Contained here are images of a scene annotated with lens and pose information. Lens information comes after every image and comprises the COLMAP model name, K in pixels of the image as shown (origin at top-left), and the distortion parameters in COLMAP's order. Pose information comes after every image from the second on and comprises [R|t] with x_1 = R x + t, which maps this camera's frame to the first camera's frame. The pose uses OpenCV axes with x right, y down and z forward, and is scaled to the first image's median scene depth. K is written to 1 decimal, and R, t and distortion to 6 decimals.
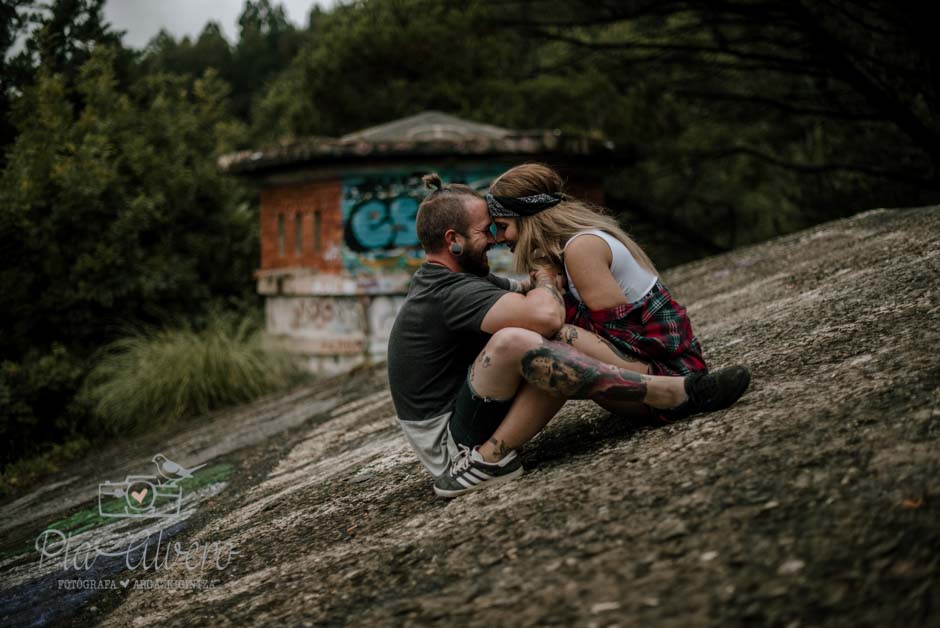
lens RADIAL K [[1363.4, 0, 470.0], [0, 1363.4, 314.0], [0, 0, 1]] dist [-0.140588, 0.107672]
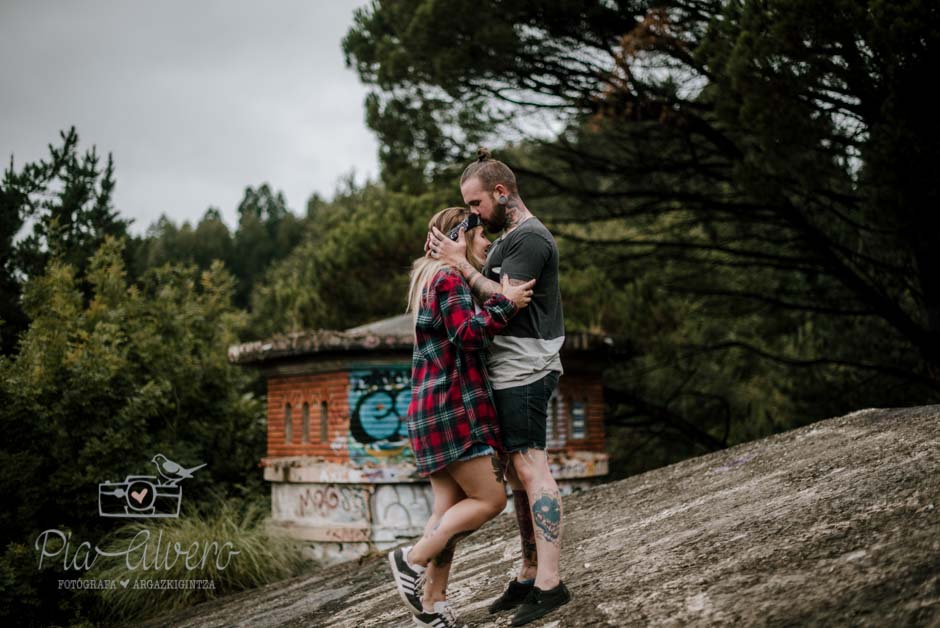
lens RADIAL K [[1359.7, 0, 470.0], [0, 1359.7, 314.0], [0, 0, 1]] dist [-0.139365, 0.112895]
pose [[0.999916, 0.012092, 0.004623, -0.016103], [-0.011345, 0.990505, -0.137006, -0.003820], [-0.006236, 0.136942, 0.990559, -0.053540]]
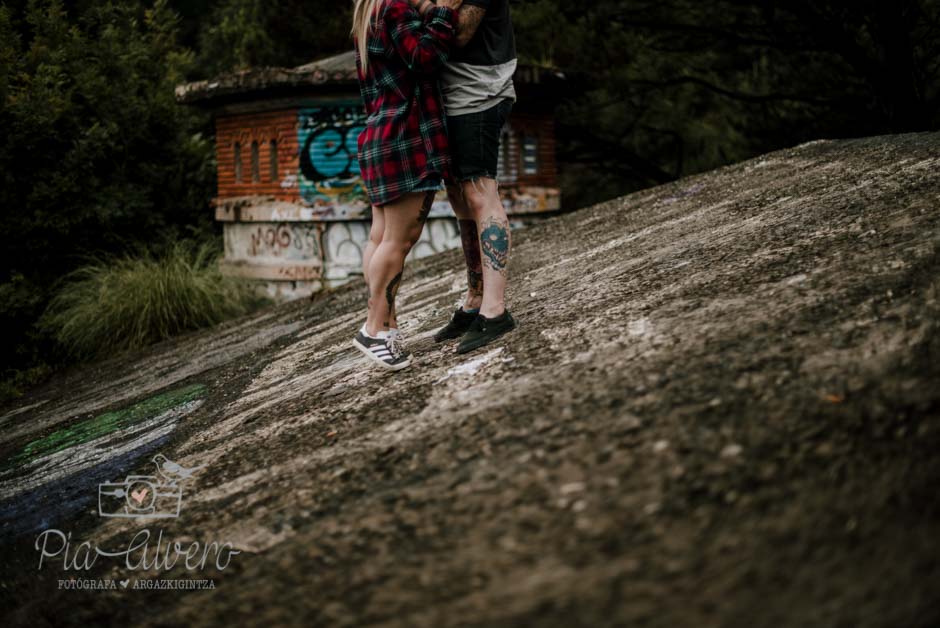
lens RADIAL K [[1359.7, 0, 470.0], [0, 1359.7, 314.0], [0, 0, 1]] dist [-0.139365, 0.112895]
pose [[0.999256, -0.003823, 0.038378, -0.009868], [0.001766, 0.998567, 0.053483, 0.001381], [-0.038528, -0.053376, 0.997831, -0.046400]]
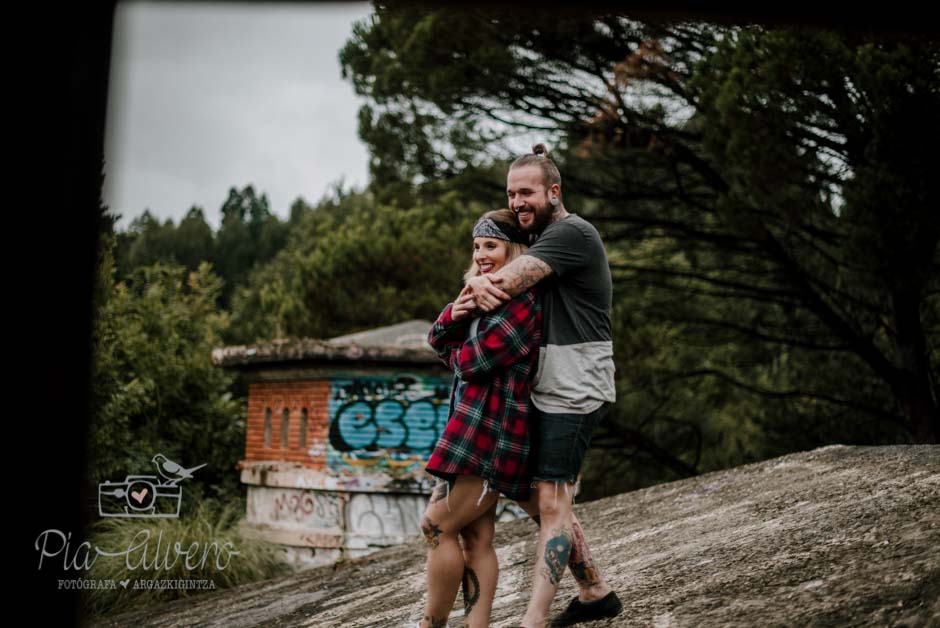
lens RADIAL K [[1359.7, 0, 470.0], [0, 1359.7, 314.0], [0, 0, 1]] dist [-0.139365, 0.112895]
pose [[0.997581, 0.066343, 0.020757, -0.024862], [-0.062595, 0.987174, -0.146866, -0.004211], [-0.030234, 0.145211, 0.988939, -0.092449]]
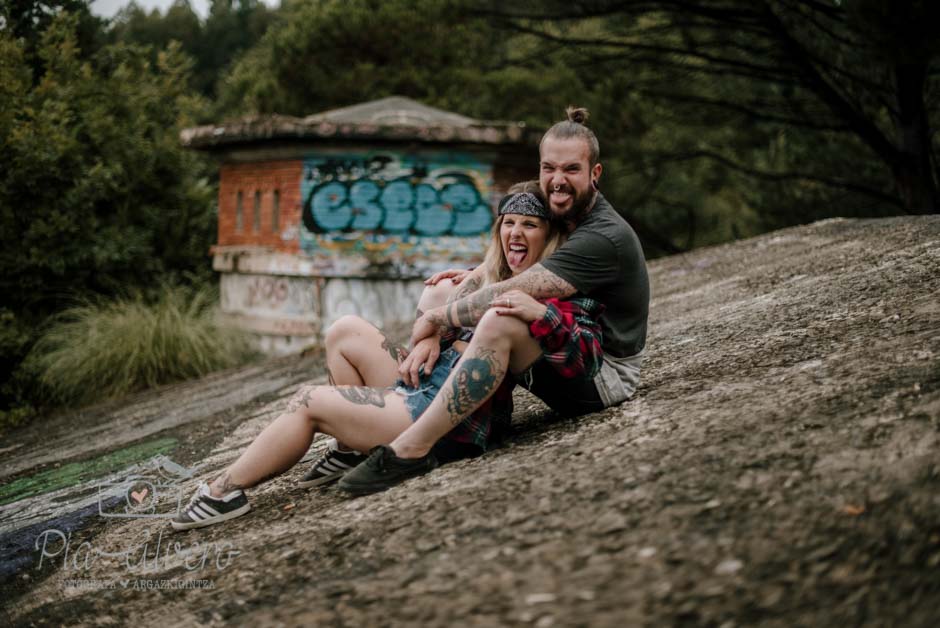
lens RADIAL K [[1363.4, 0, 470.0], [0, 1363.4, 314.0], [0, 0, 1]] dist [-0.140588, 0.107672]
pose [[0.998039, 0.053309, 0.032809, 0.001613], [-0.053555, 0.998543, 0.006681, 0.001560], [-0.032405, -0.008425, 0.999439, 0.004080]]
